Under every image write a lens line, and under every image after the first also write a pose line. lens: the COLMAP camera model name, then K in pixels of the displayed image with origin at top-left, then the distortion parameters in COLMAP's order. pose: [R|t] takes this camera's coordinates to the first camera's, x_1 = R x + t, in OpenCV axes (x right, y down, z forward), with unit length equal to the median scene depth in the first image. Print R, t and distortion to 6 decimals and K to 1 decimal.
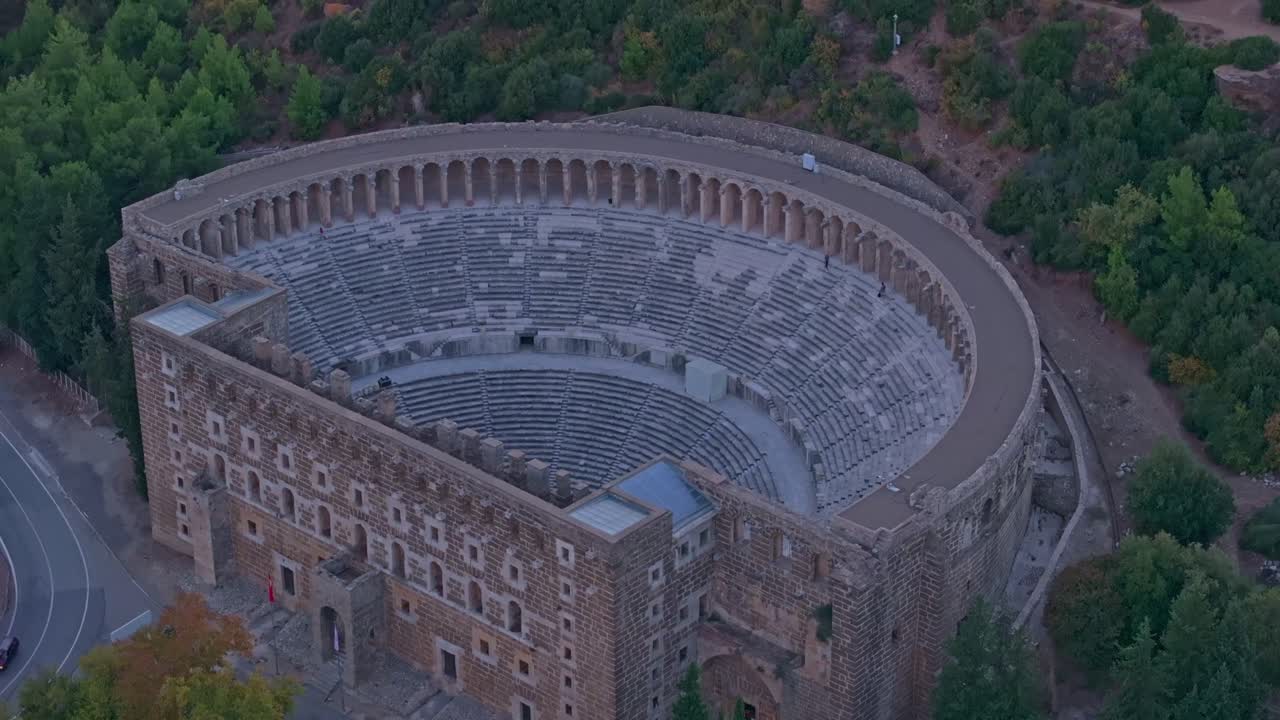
lens RADIAL K [[2925.4, 0, 642.2], [0, 2925.4, 360.5], [0, 0, 1]] dist [-0.109945, 0.000000]
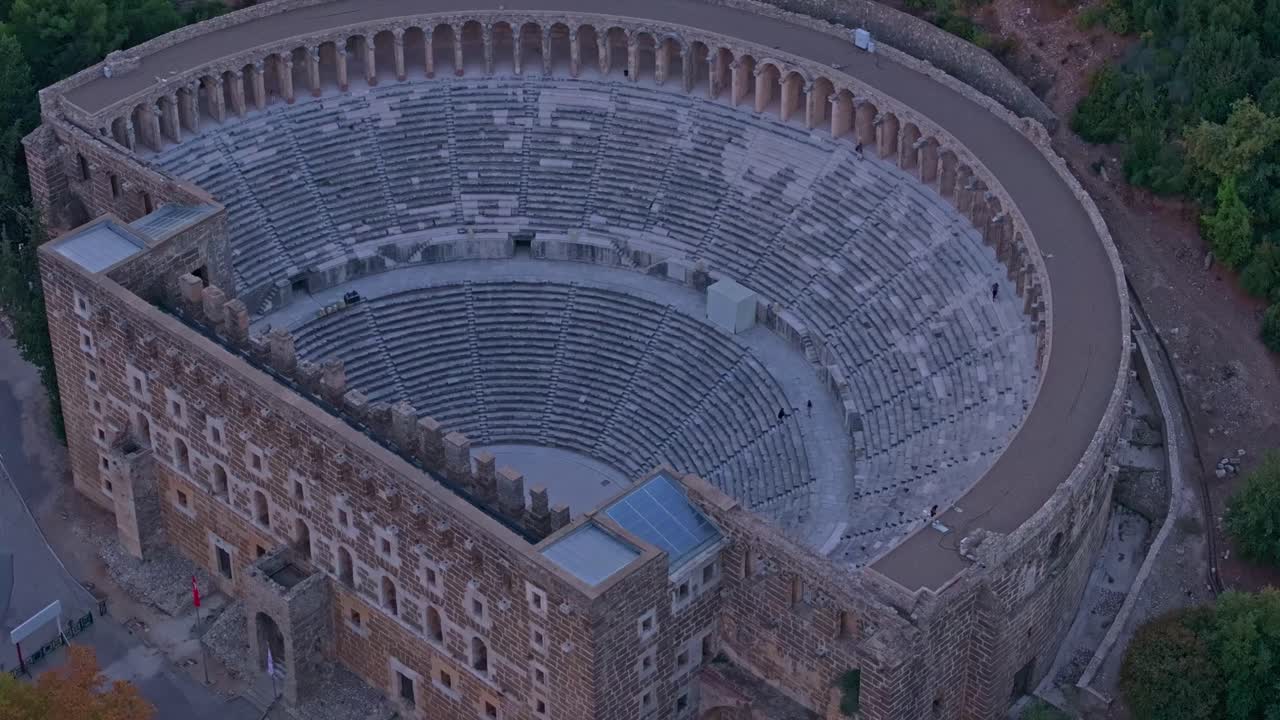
lens RADIAL K [[2925.4, 0, 636.9], [0, 2925.4, 359.6], [0, 0, 1]] dist [-0.109945, 0.000000]
pose [[0.999266, 0.021921, -0.031431, 0.022395], [-0.017316, 0.990005, 0.139965, -0.099388], [0.034185, -0.139318, 0.989657, 0.171493]]
